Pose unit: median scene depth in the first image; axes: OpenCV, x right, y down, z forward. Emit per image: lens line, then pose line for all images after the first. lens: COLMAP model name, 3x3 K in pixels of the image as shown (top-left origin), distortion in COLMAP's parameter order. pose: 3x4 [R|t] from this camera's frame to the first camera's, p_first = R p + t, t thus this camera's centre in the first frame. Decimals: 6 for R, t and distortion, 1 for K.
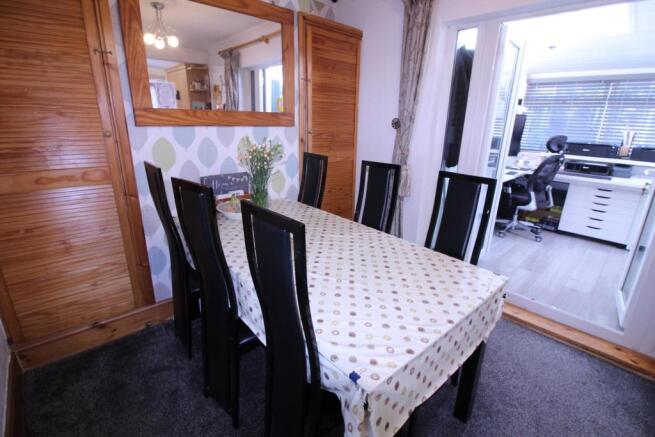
lens RADIAL K [[307.5, 0, 328.4], [0, 307.5, 213.4], [0, 0, 1]] dist [0.001845, -0.013375]
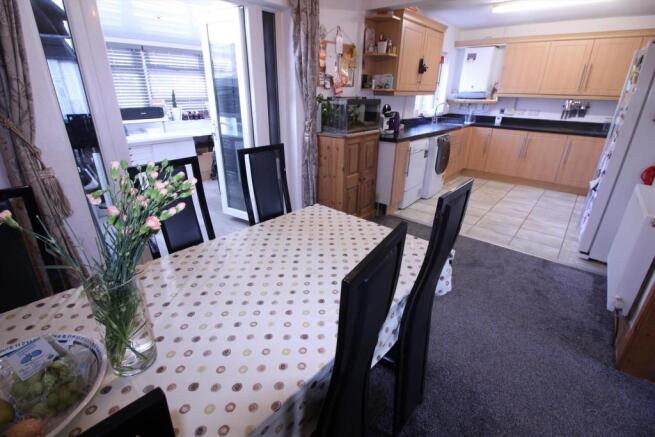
lens RADIAL K [[307.5, 0, 328.4], [0, 307.5, 213.4], [0, 0, 1]] dist [0.001845, -0.013375]
pose [[-0.114855, -0.388968, 0.914063, -0.434329], [0.271567, 0.872807, 0.405536, -0.194932], [-0.955542, 0.294807, 0.005384, 0.529388]]
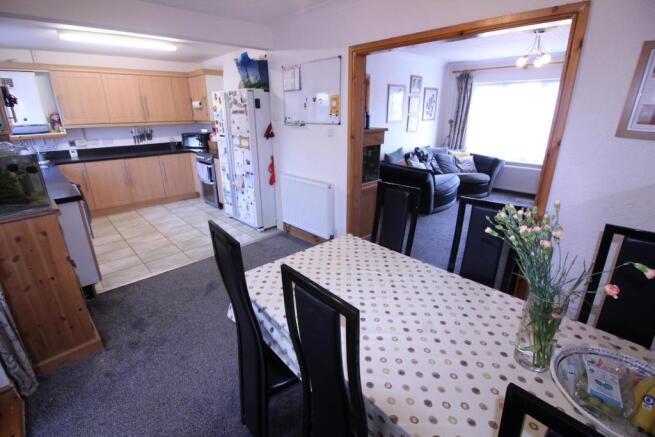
lens RADIAL K [[303.5, 0, 324.5], [0, 303.5, 213.9], [0, 0, 1]] dist [-0.001184, -0.011149]
pose [[-0.999895, -0.008165, -0.011981, 0.159552], [-0.013583, 0.816561, 0.577100, -0.391864], [0.005071, 0.577202, -0.816586, 1.030364]]
